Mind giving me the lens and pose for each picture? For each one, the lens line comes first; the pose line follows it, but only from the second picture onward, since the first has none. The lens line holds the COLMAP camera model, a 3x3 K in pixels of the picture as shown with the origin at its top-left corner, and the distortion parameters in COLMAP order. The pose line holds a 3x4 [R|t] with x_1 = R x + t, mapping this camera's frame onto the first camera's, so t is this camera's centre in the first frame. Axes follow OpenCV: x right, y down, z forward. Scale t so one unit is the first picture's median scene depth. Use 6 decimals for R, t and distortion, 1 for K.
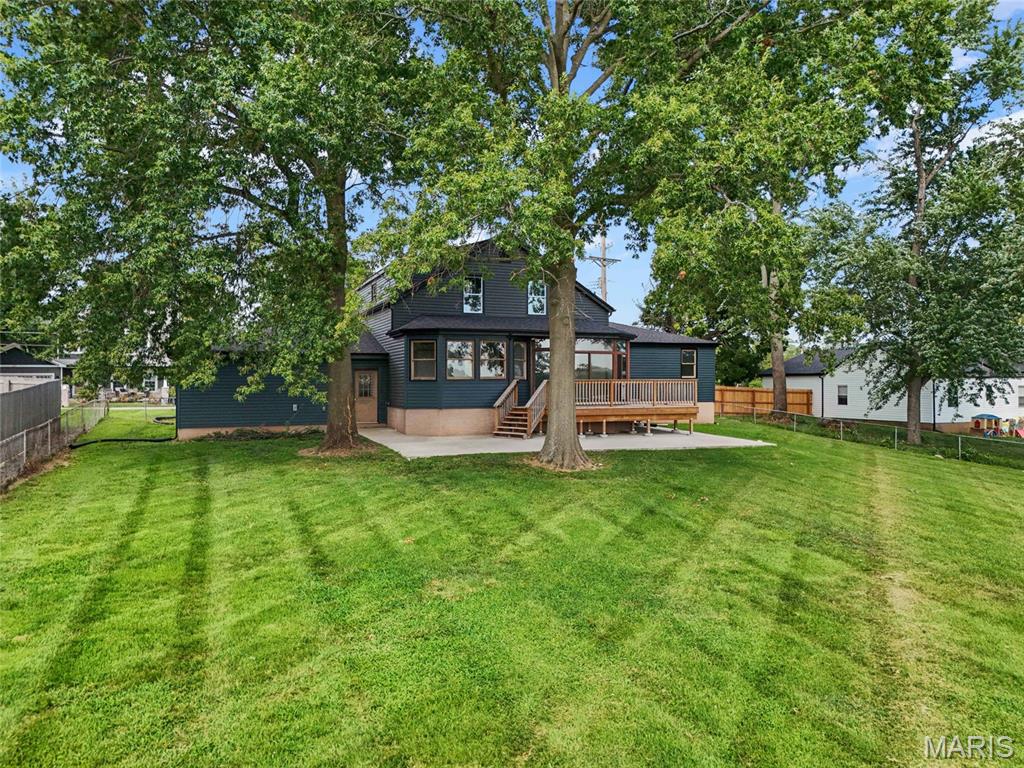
lens RADIAL K [[753.5, 0, 512.0], [0, 753.5, 384.0], [0, 0, 1]] dist [0.060881, -0.056489]
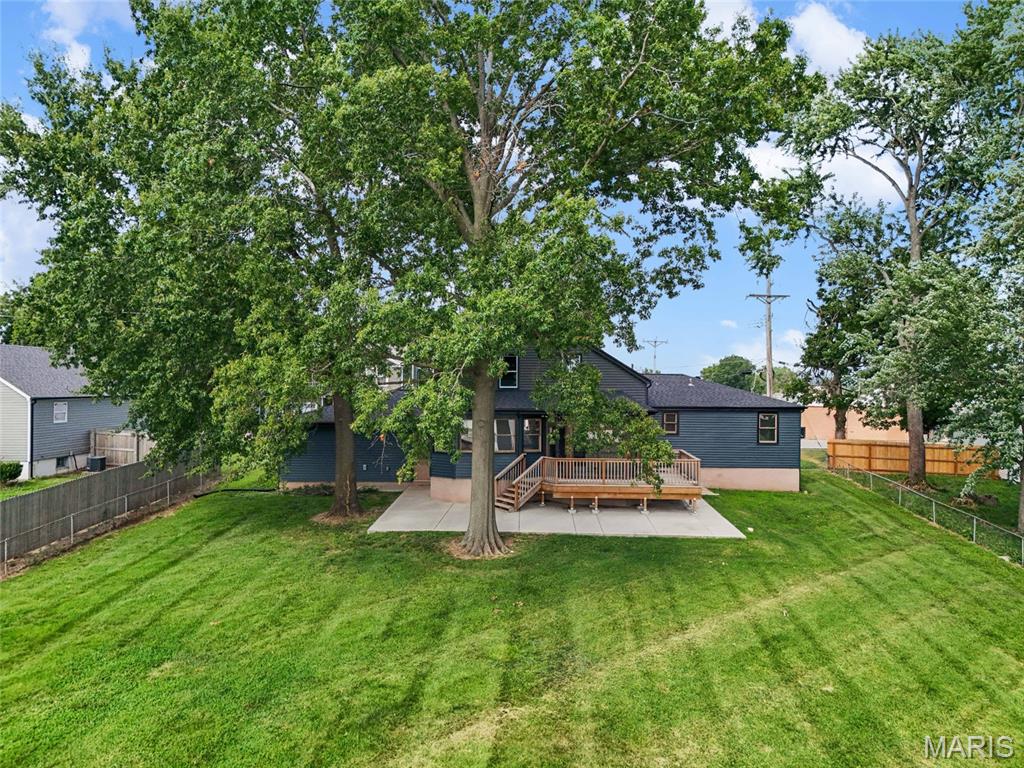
lens RADIAL K [[753.5, 0, 512.0], [0, 753.5, 384.0], [0, 0, 1]] dist [0.060881, -0.056489]
pose [[0.913284, 0.009238, -0.407218, 0.452827], [-0.007012, 0.999951, 0.006957, -0.119987], [0.407262, -0.003498, 0.913305, -0.029060]]
